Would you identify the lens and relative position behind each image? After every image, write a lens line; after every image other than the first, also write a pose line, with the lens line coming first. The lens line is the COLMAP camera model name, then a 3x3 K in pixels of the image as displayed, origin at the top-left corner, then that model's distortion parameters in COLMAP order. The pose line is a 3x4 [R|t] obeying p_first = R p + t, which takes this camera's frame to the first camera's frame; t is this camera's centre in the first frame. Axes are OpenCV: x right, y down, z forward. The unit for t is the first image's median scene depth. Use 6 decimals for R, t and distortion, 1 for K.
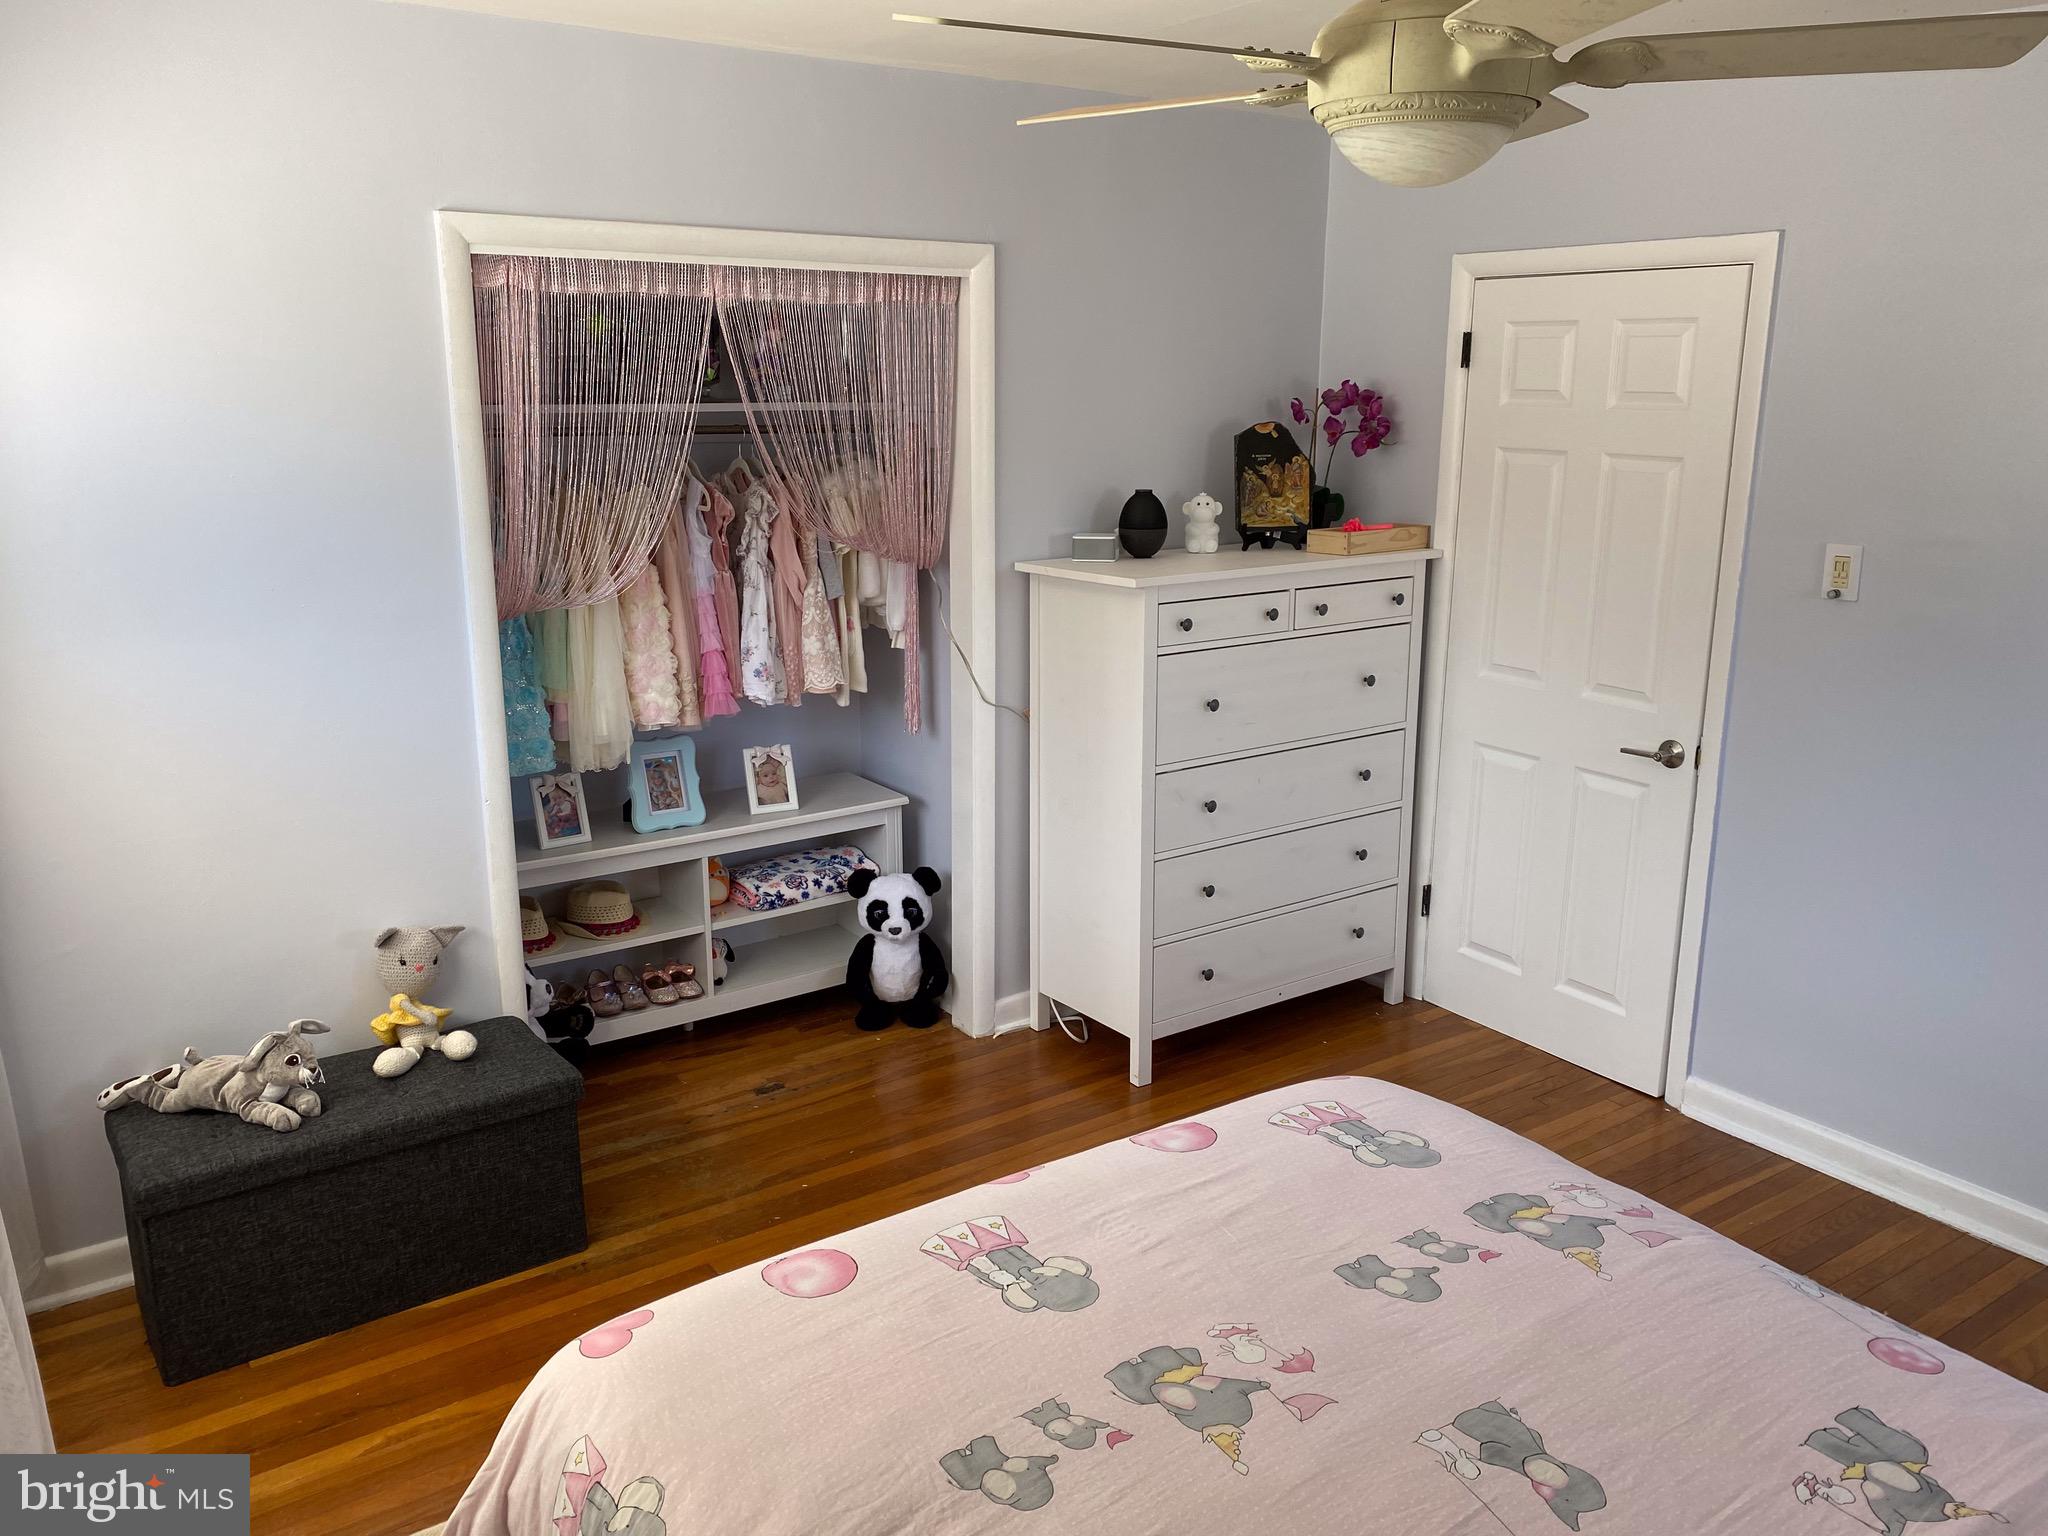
lens RADIAL K [[1570.8, 0, 1024.0], [0, 1570.8, 768.0], [0, 0, 1]] dist [0.049832, -0.038710]
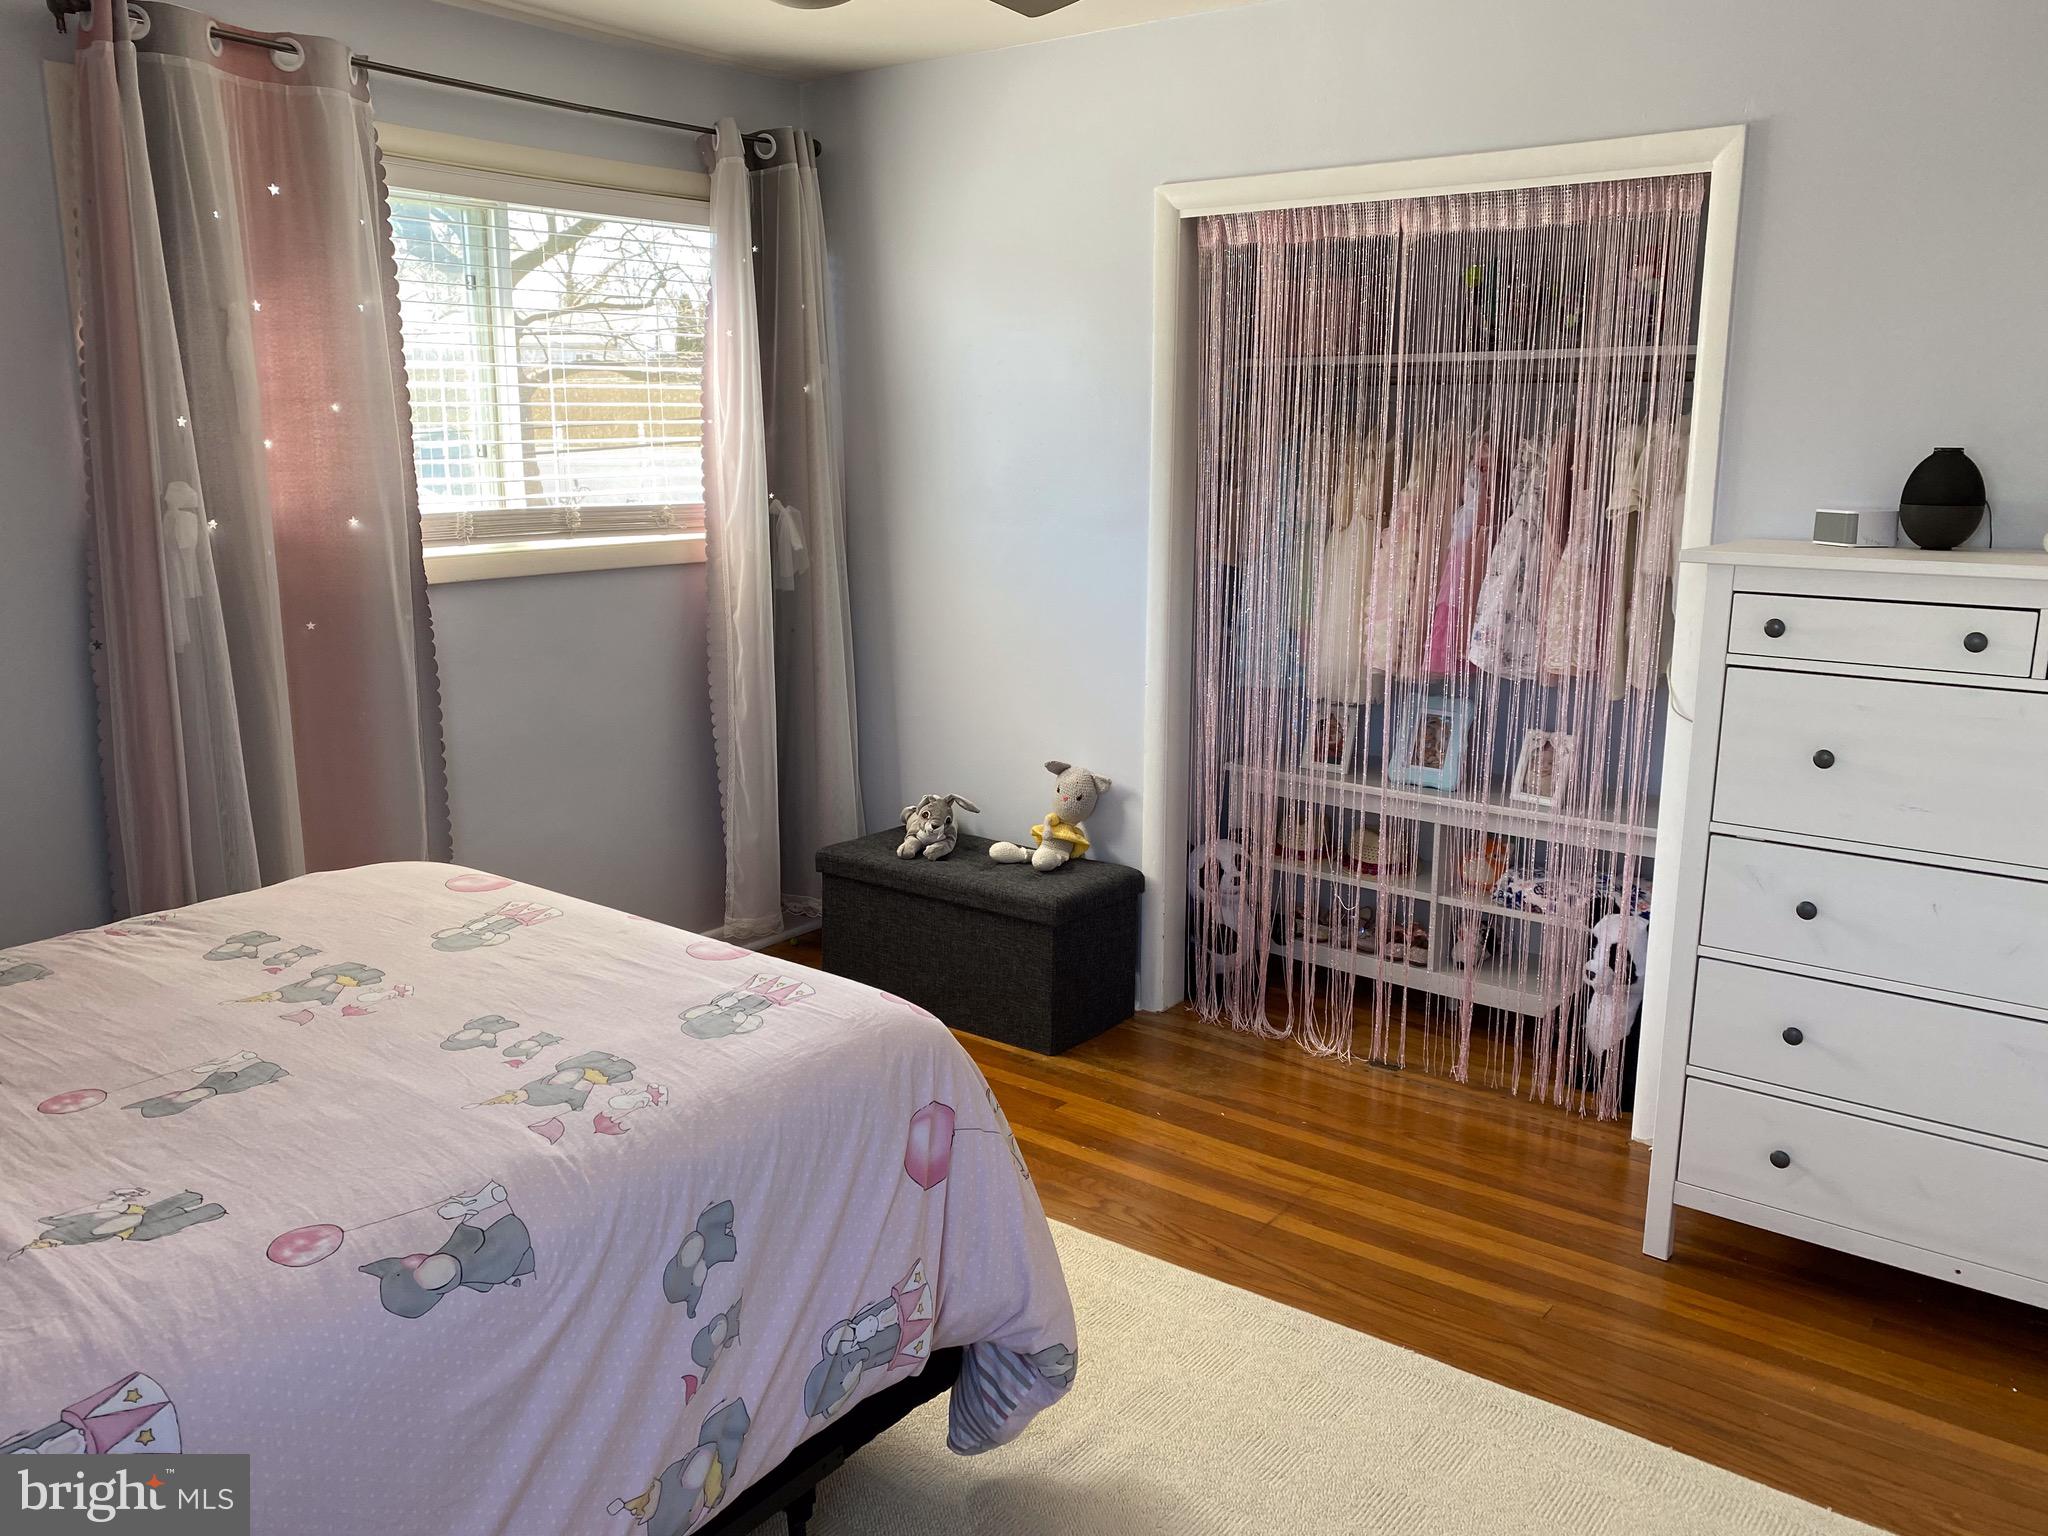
lens RADIAL K [[1570.8, 0, 1024.0], [0, 1570.8, 768.0], [0, 0, 1]] dist [0.049832, -0.038710]
pose [[0.292091, 0.197346, -0.935808, 0.643987], [-0.236912, 0.962913, 0.129116, -0.042369], [0.926583, 0.183990, 0.328012, 0.459890]]
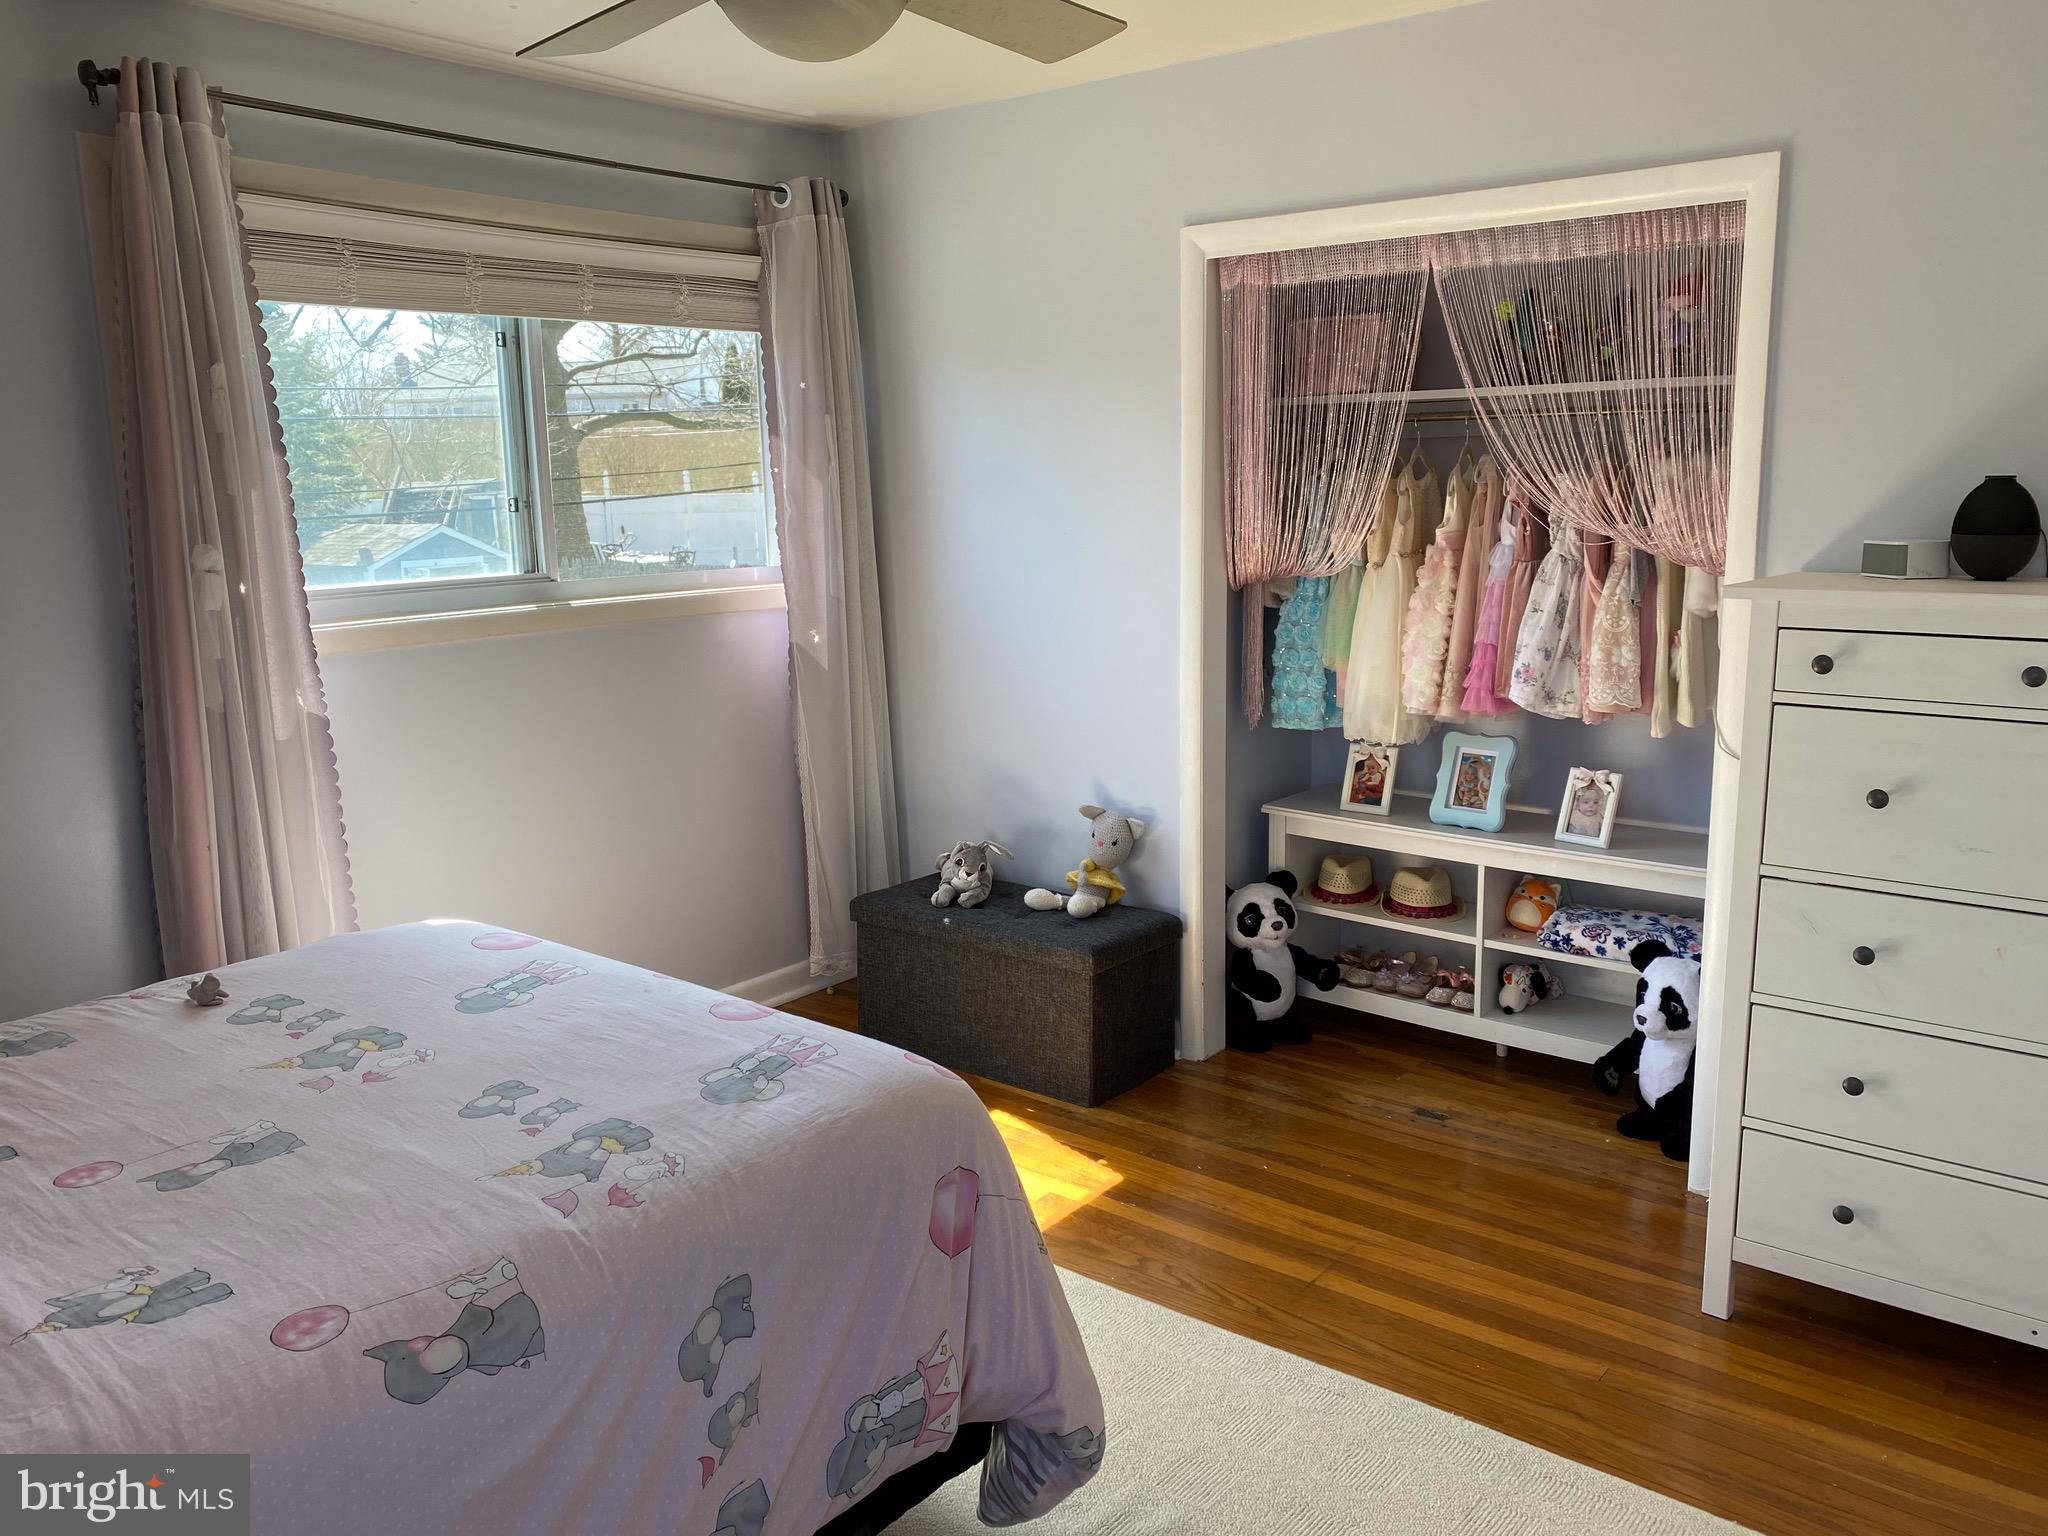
lens RADIAL K [[1572.6, 0, 1024.0], [0, 1572.6, 768.0], [0, 0, 1]] dist [0.026965, -0.001523]
pose [[0.267542, 0.171087, -0.948236, 0.634127], [-0.219772, 0.969005, 0.112826, -0.048028], [0.938148, 0.178210, 0.296849, 0.469639]]
